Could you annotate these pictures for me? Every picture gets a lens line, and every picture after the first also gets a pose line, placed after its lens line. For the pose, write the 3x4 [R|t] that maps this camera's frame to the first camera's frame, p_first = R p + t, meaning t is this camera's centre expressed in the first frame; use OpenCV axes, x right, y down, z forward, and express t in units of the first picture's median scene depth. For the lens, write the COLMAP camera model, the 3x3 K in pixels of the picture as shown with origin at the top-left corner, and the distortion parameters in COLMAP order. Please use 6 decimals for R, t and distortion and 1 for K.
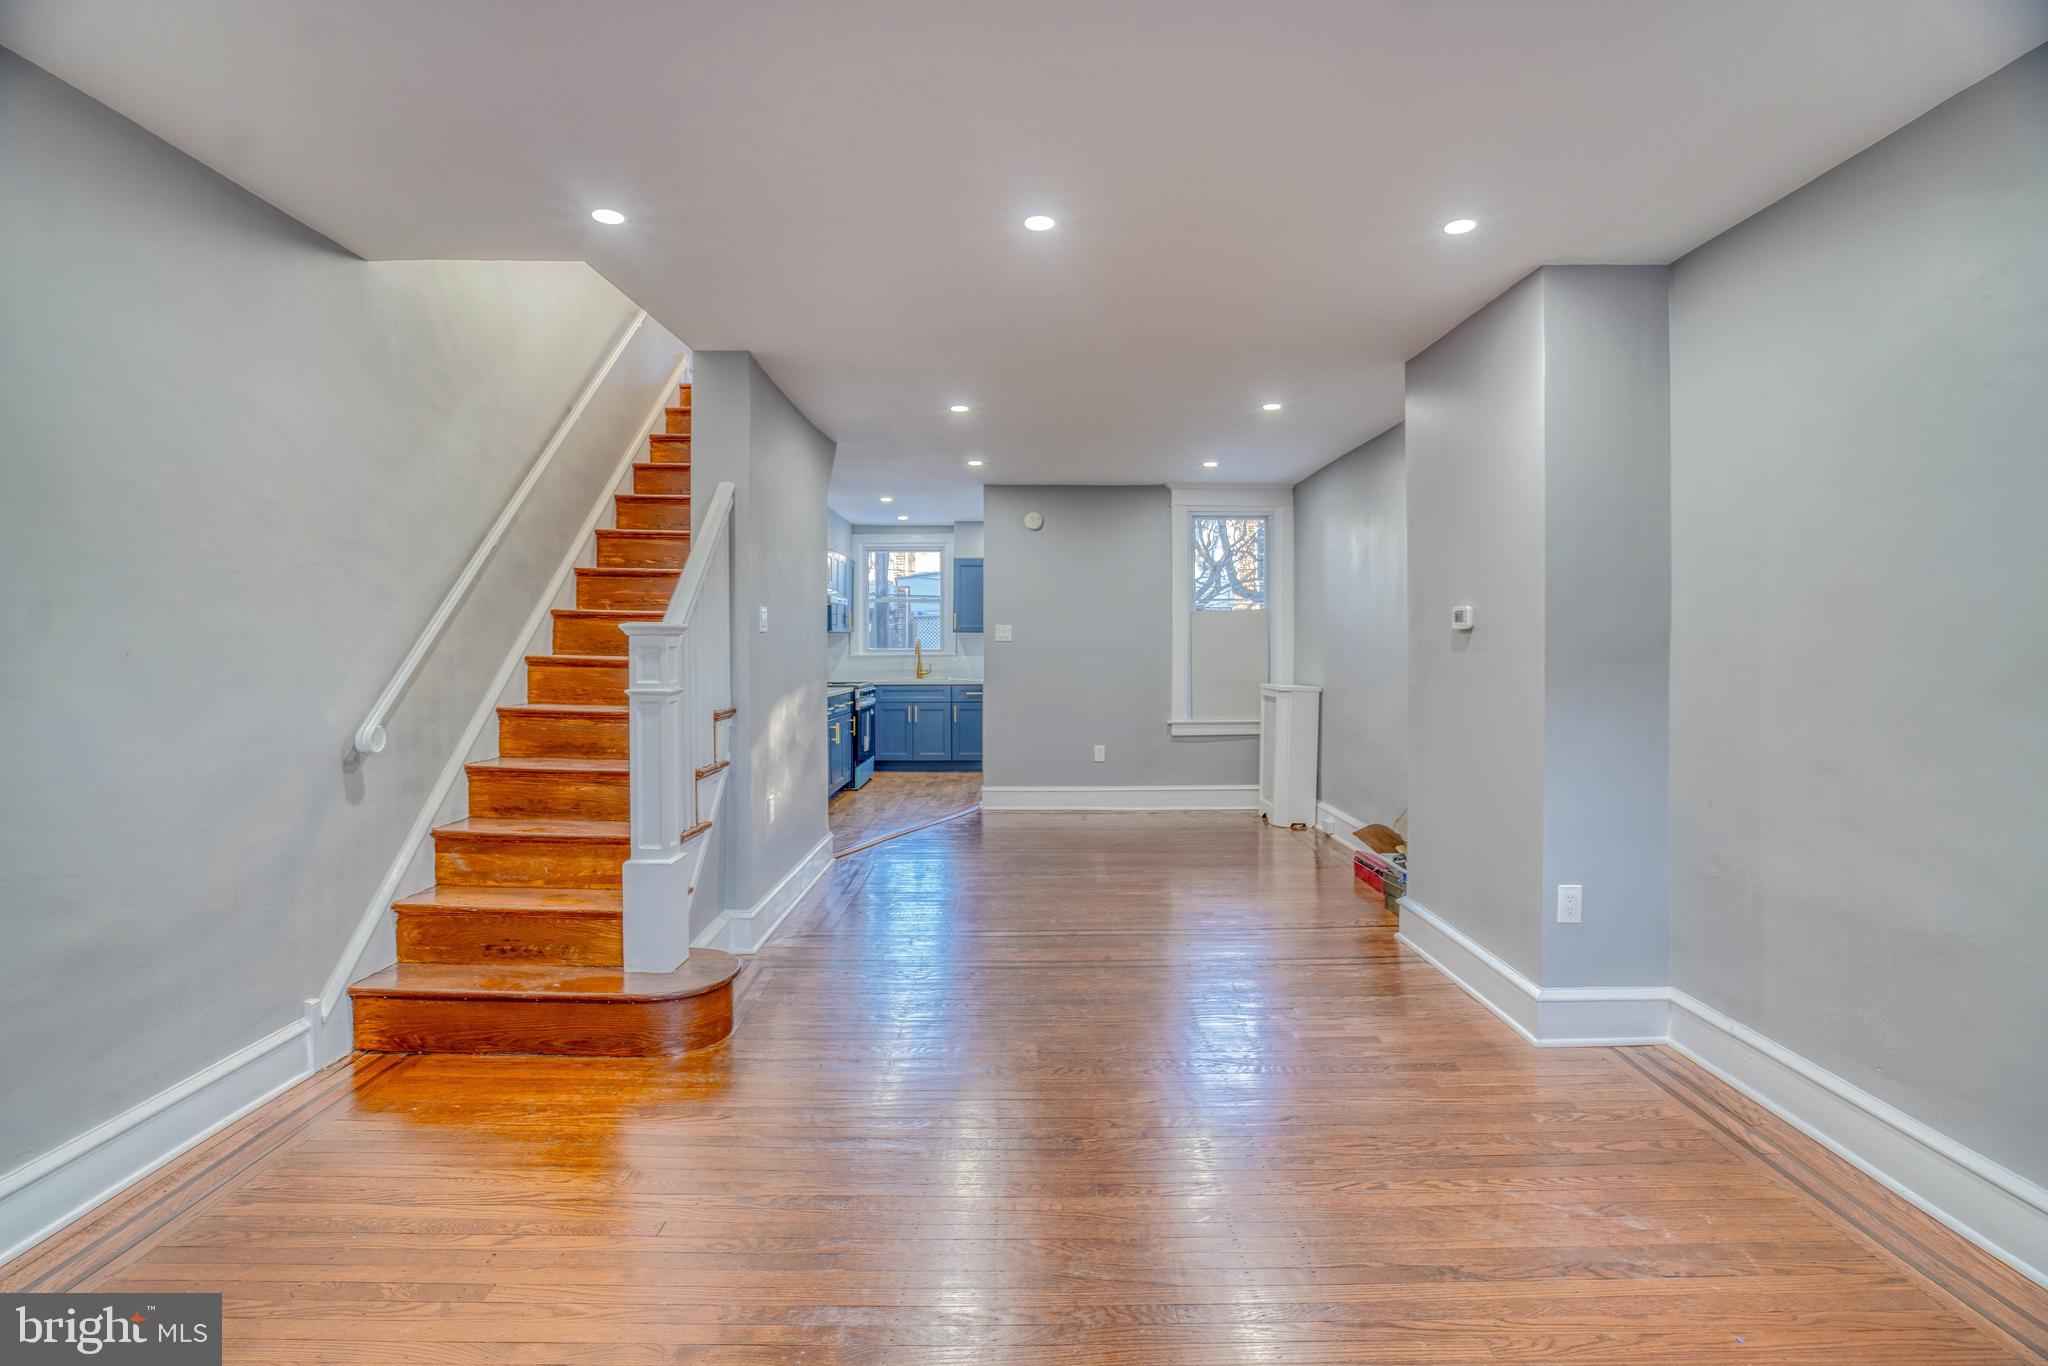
lens RADIAL K [[986.6, 0, 1034.5], [0, 986.6, 642.6], [0, 0, 1]] dist [-0.055837, 0.022249]
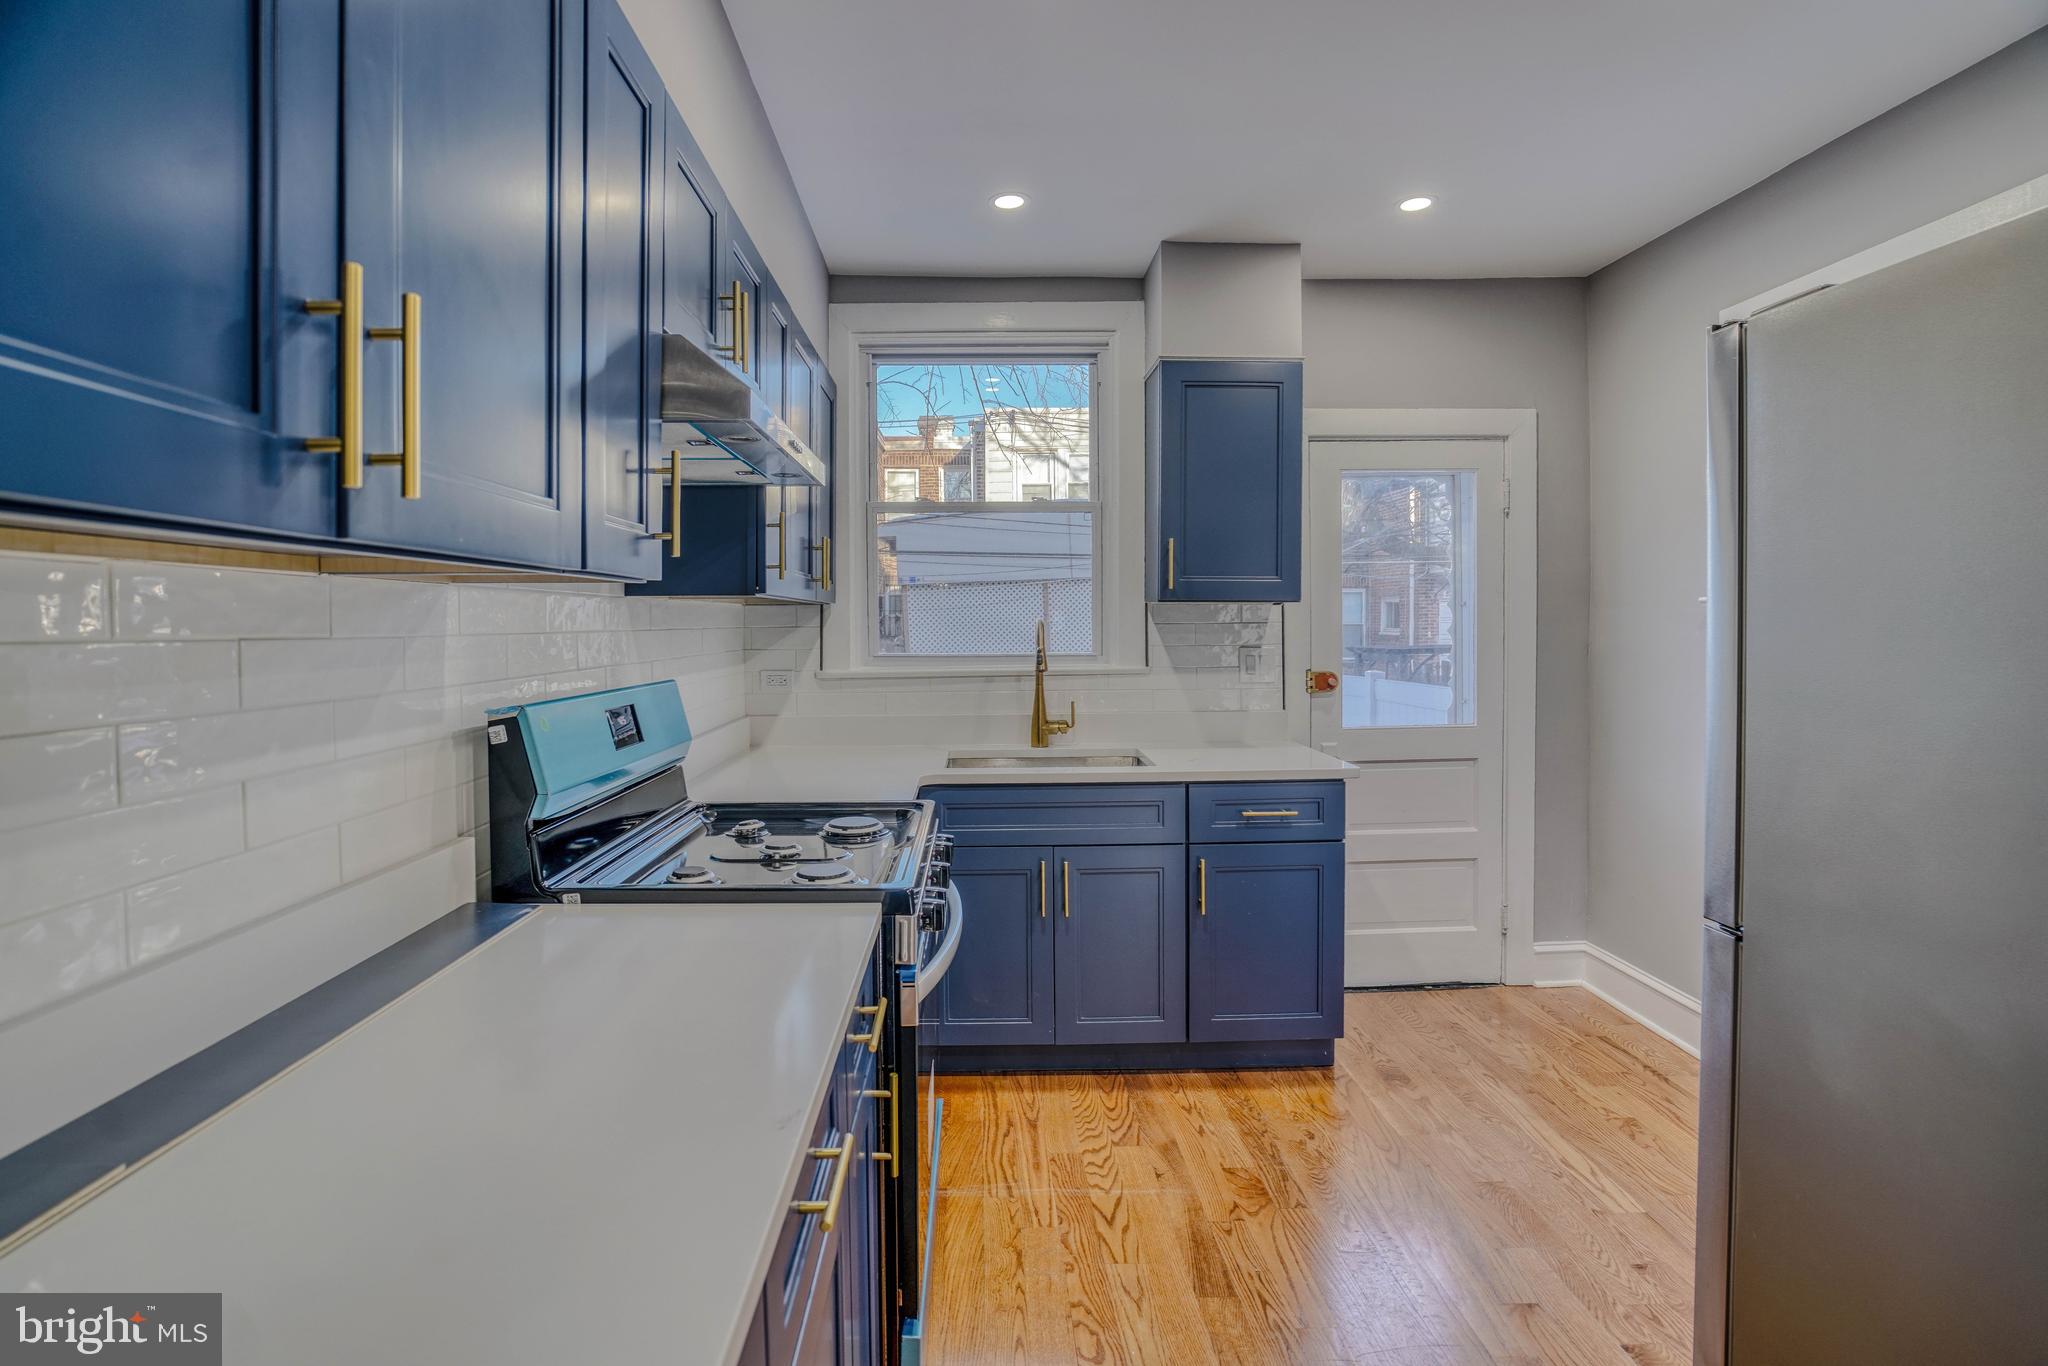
lens RADIAL K [[966.5, 0, 982.5], [0, 966.5, 639.8], [0, 0, 1]] dist [-0.044599, 0.000378]
pose [[0.999964, -0.006963, 0.004807, -0.381385], [0.006884, 0.999846, 0.016143, -0.009397], [-0.004919, -0.016110, 0.999858, 1.886266]]
